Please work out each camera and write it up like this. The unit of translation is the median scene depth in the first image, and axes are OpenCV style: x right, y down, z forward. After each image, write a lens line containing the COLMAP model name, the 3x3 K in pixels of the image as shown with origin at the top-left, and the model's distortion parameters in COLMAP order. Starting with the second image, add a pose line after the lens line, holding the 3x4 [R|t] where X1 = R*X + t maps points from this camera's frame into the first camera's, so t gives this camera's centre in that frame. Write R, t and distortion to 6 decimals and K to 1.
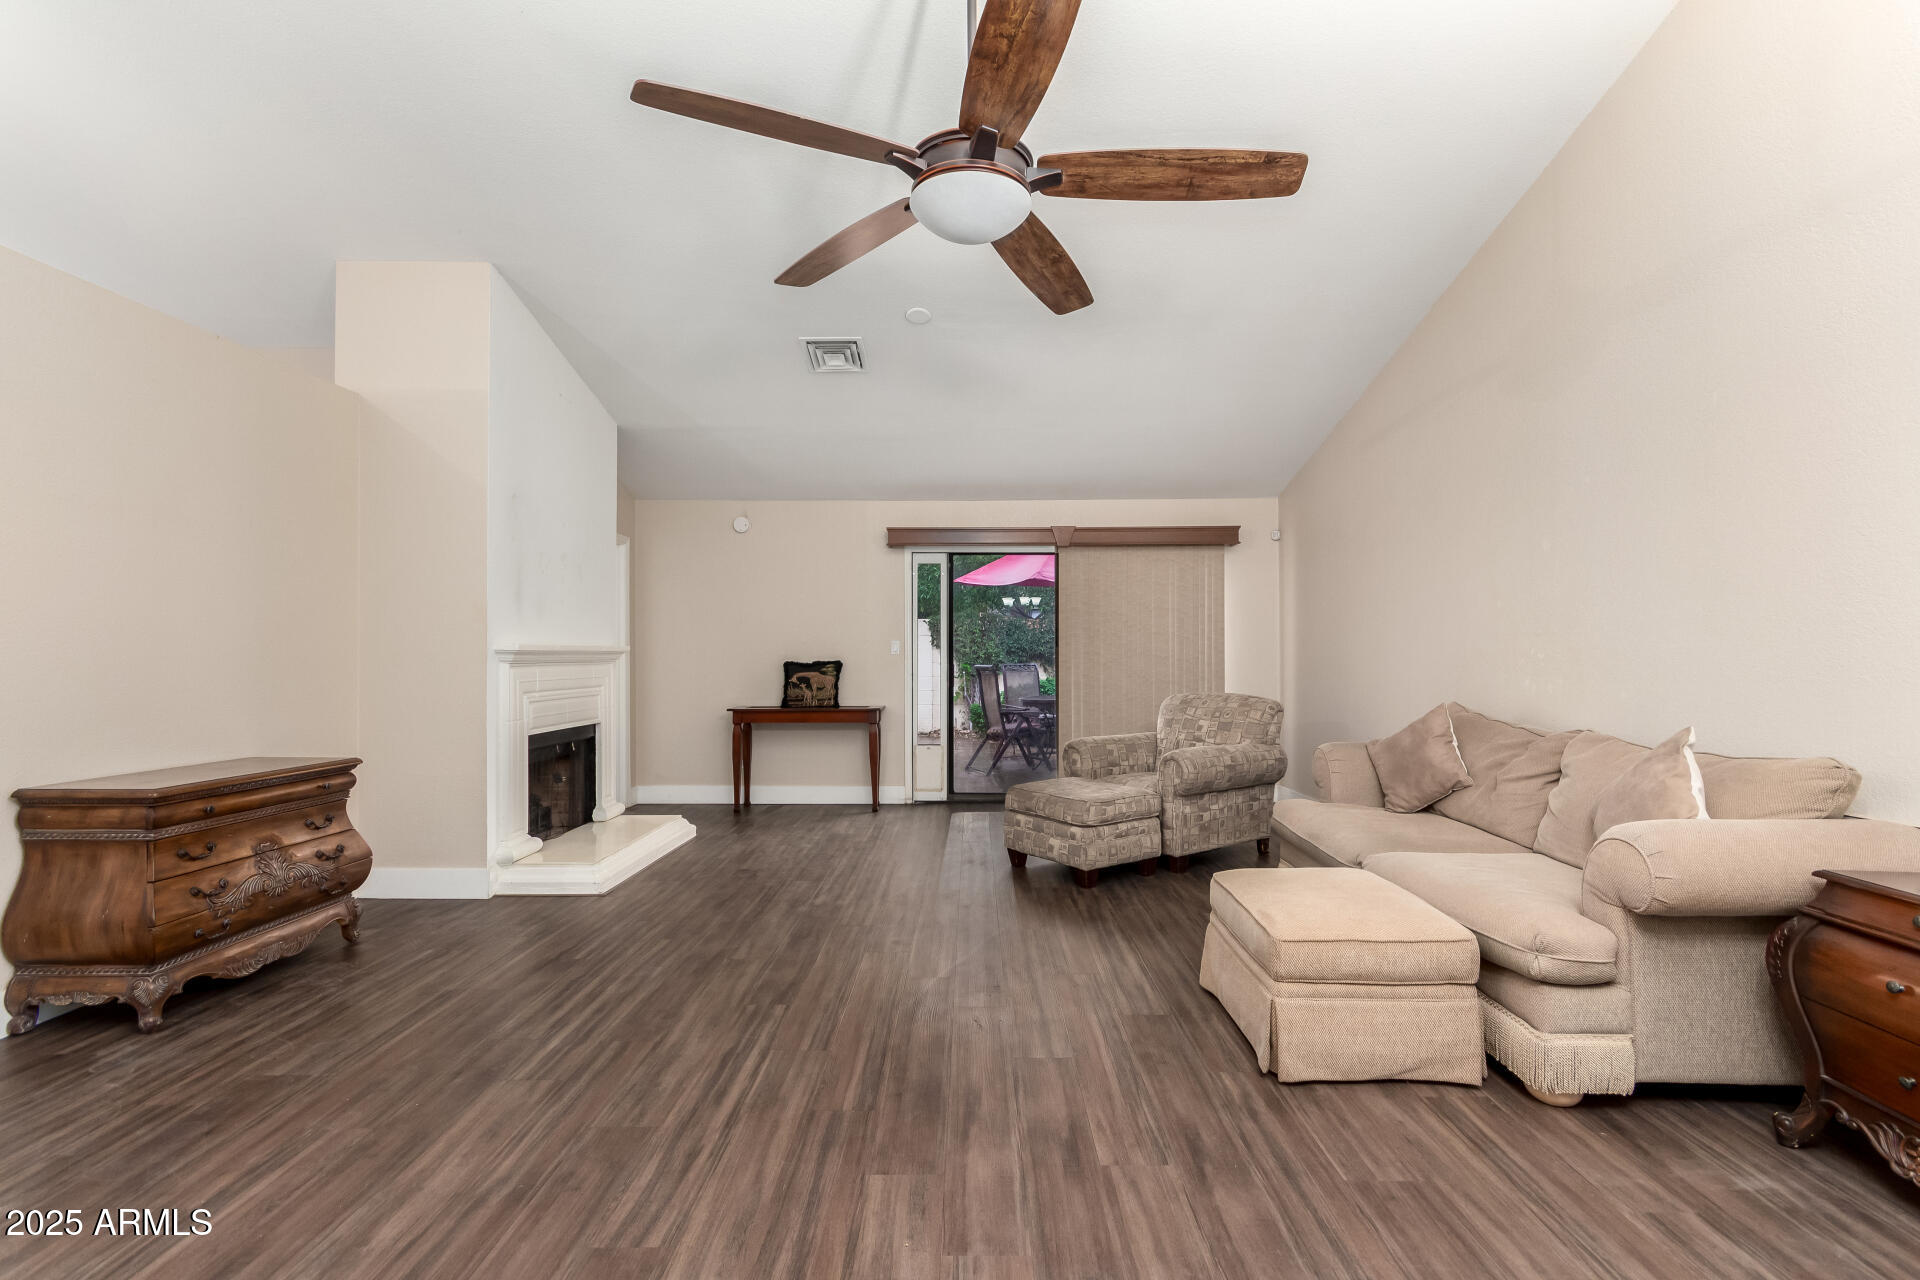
lens RADIAL K [[880.3, 0, 969.4], [0, 880.3, 649.4], [0, 0, 1]] dist [0.002008, 0.000532]
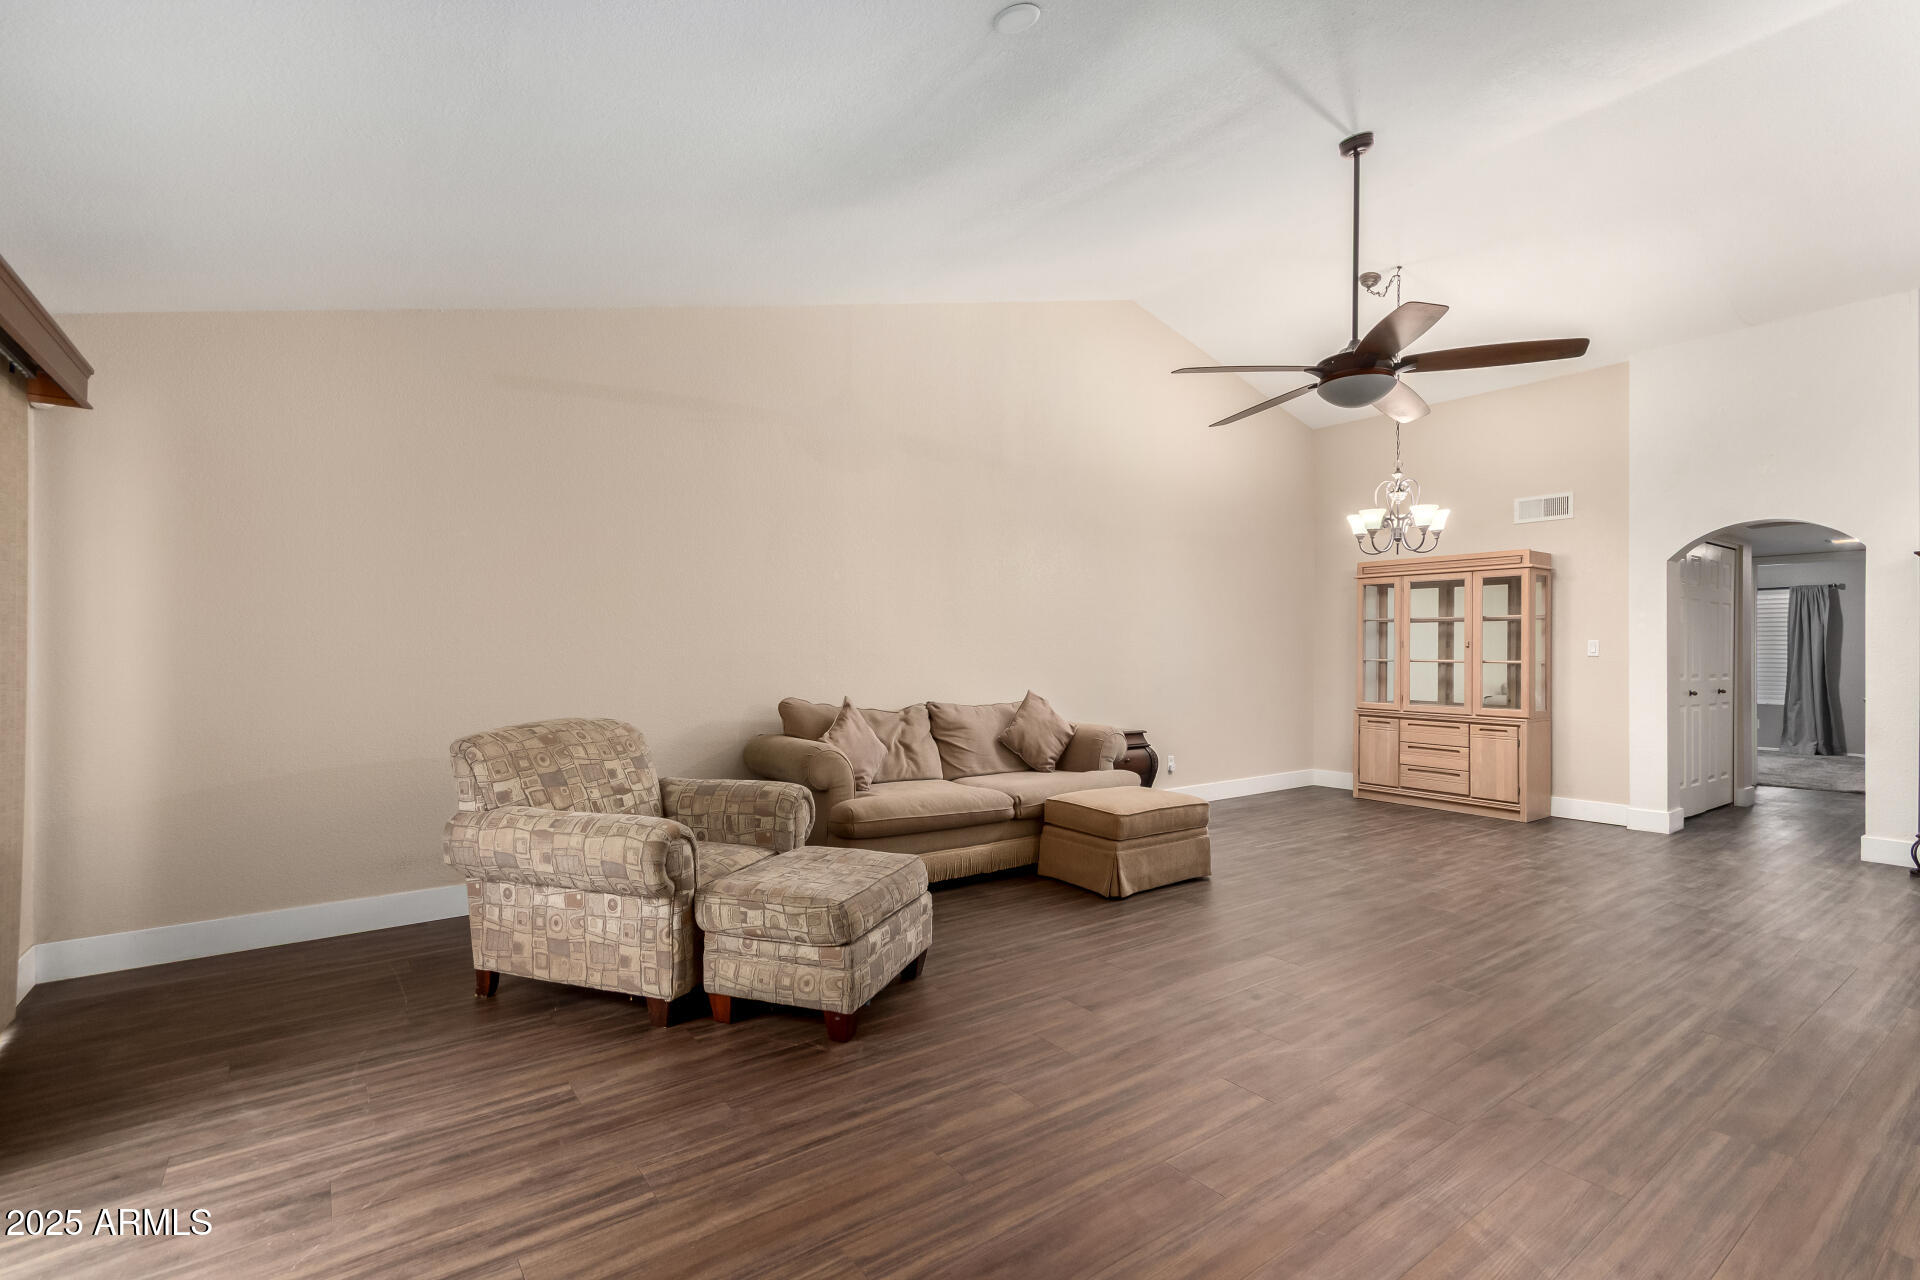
lens RADIAL K [[880.3, 0, 969.4], [0, 880.3, 649.4], [0, 0, 1]] dist [0.002008, 0.000532]
pose [[-0.596637, 0.001676, 0.802510, -0.600432], [-0.004880, 0.999972, -0.005717, 0.002235], [-0.802497, -0.007327, -0.596612, 1.729566]]
